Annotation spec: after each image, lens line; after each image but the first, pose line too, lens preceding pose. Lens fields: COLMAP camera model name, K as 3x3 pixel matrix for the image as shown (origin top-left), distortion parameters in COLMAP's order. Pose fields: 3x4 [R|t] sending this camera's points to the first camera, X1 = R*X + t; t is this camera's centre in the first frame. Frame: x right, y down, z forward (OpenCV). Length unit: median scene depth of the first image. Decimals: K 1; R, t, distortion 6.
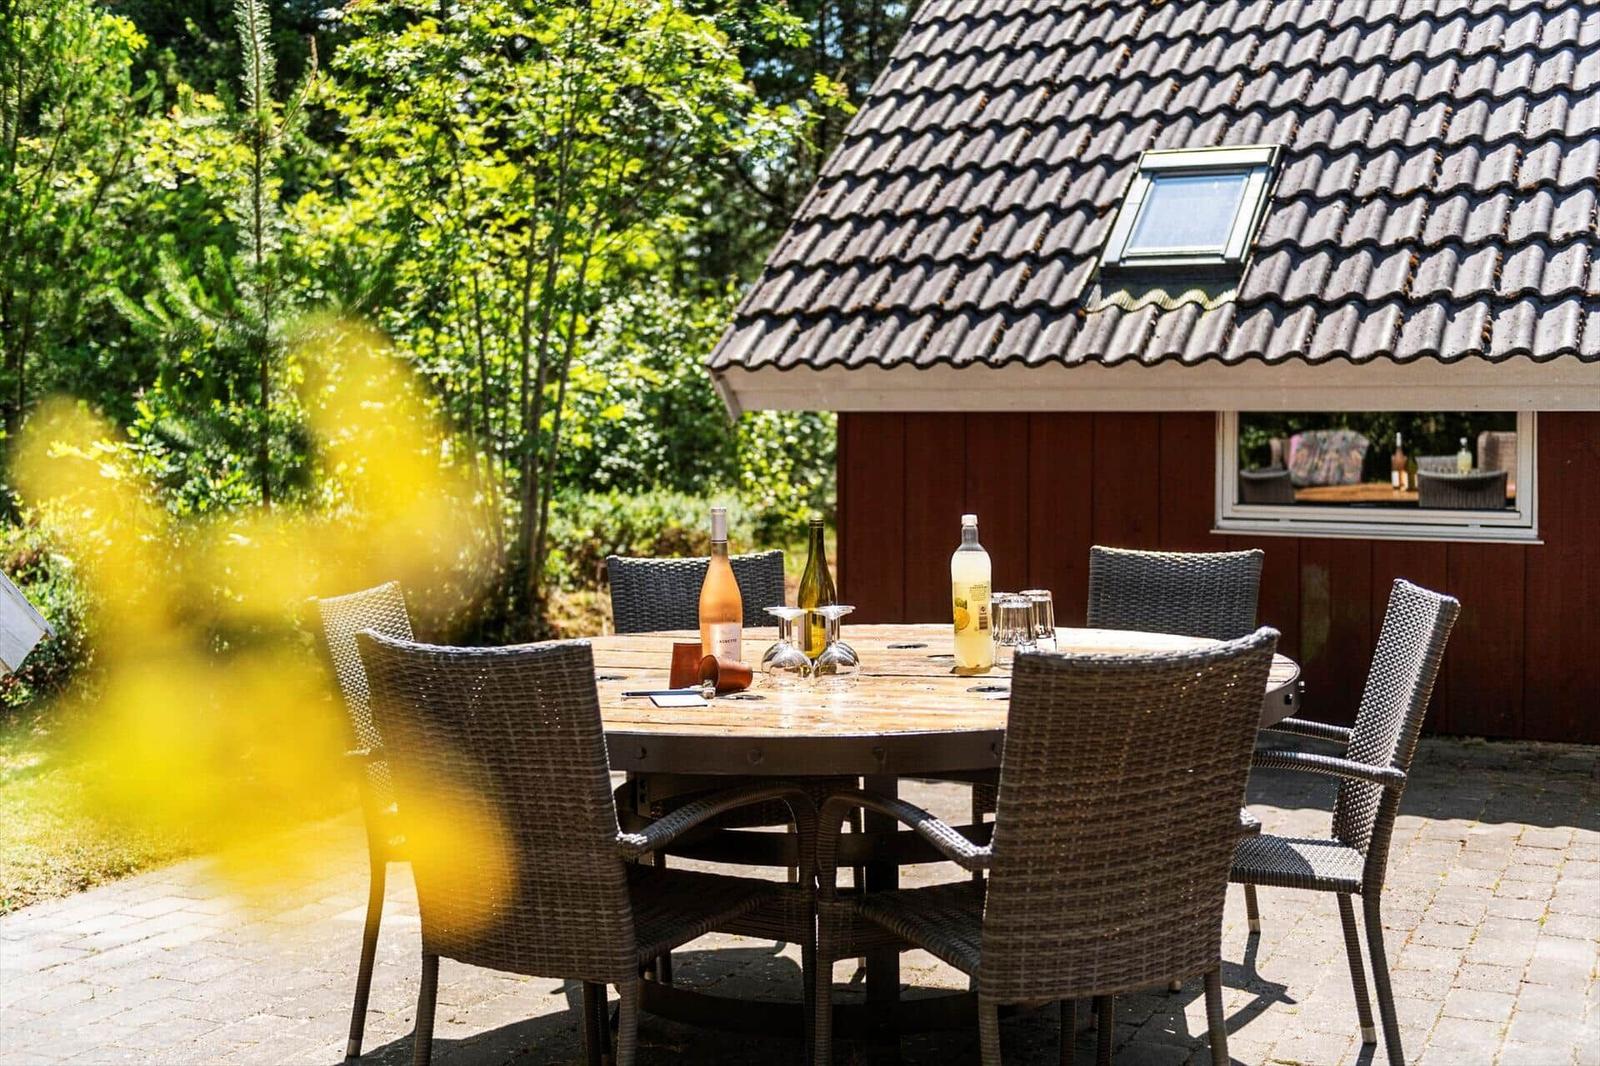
lens RADIAL K [[1791.2, 0, 800.1], [0, 1791.2, 568.2], [0, 0, 1]] dist [-0.012376, -0.004121]
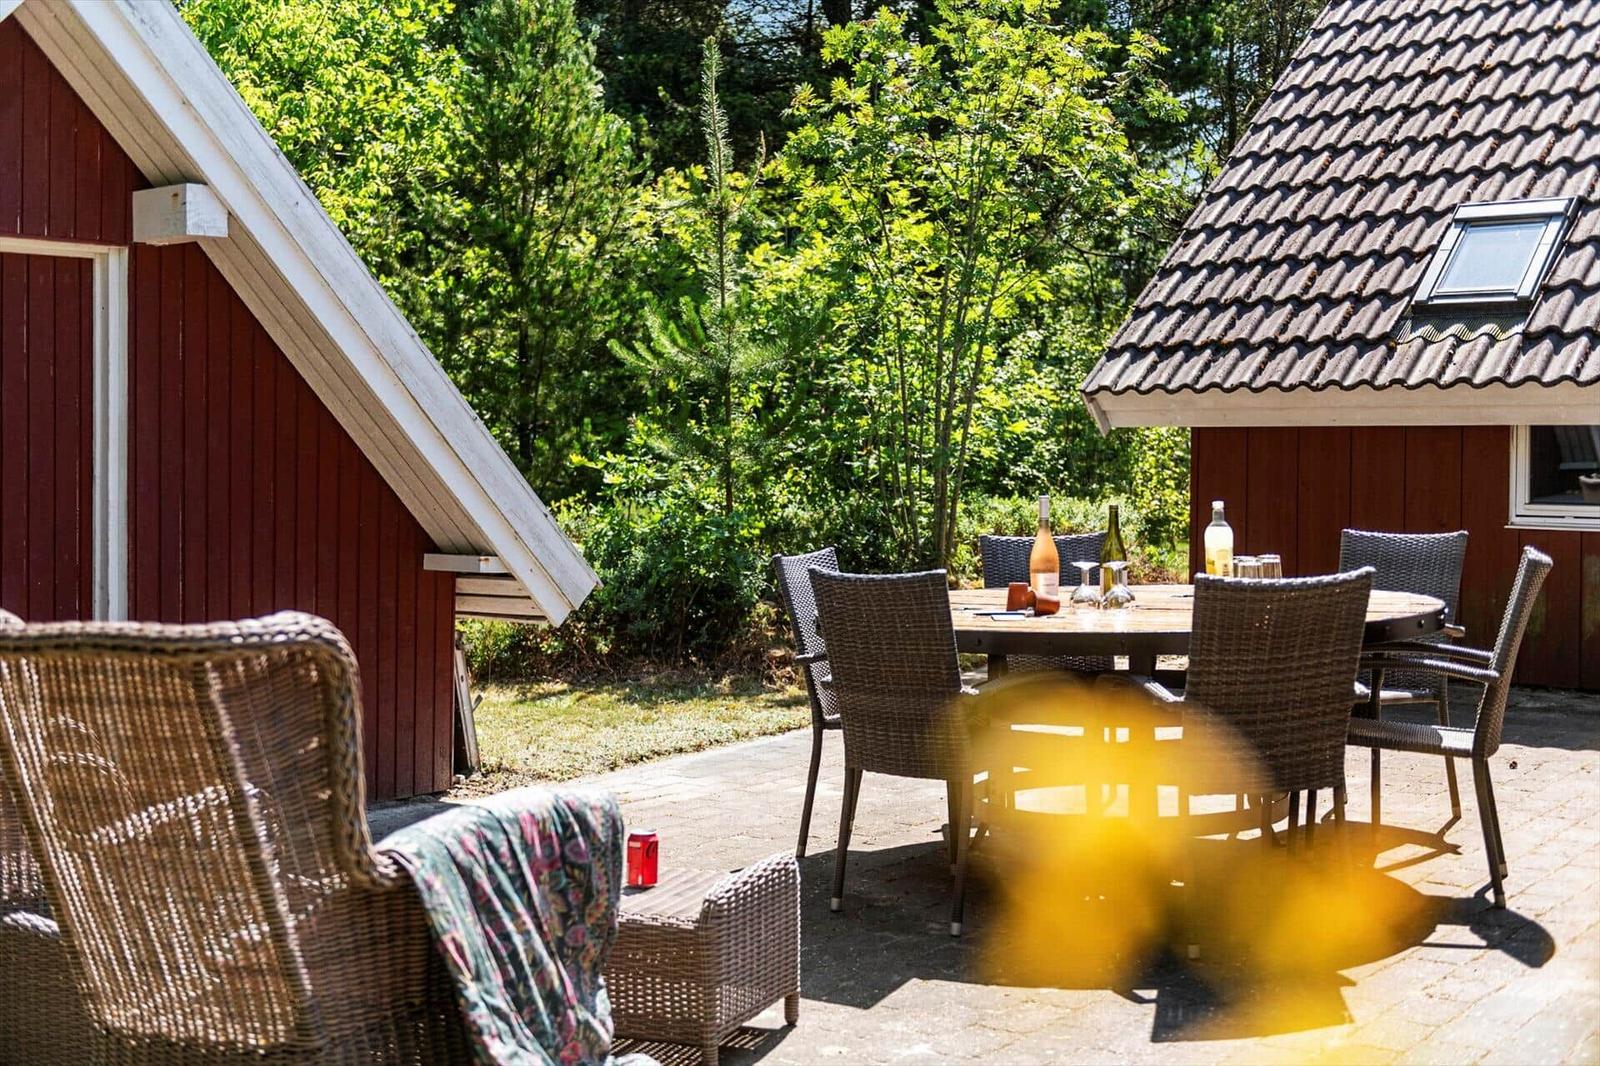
lens RADIAL K [[2335.7, 0, 800.0], [0, 2335.7, 533.0], [0, 0, 1]] dist [-0.009217, -0.038881]
pose [[0.972505, 0.004659, -0.232834, 0.129592], [-0.013394, 0.999264, -0.035949, 0.043068], [0.232496, 0.038079, 0.971852, -0.577615]]
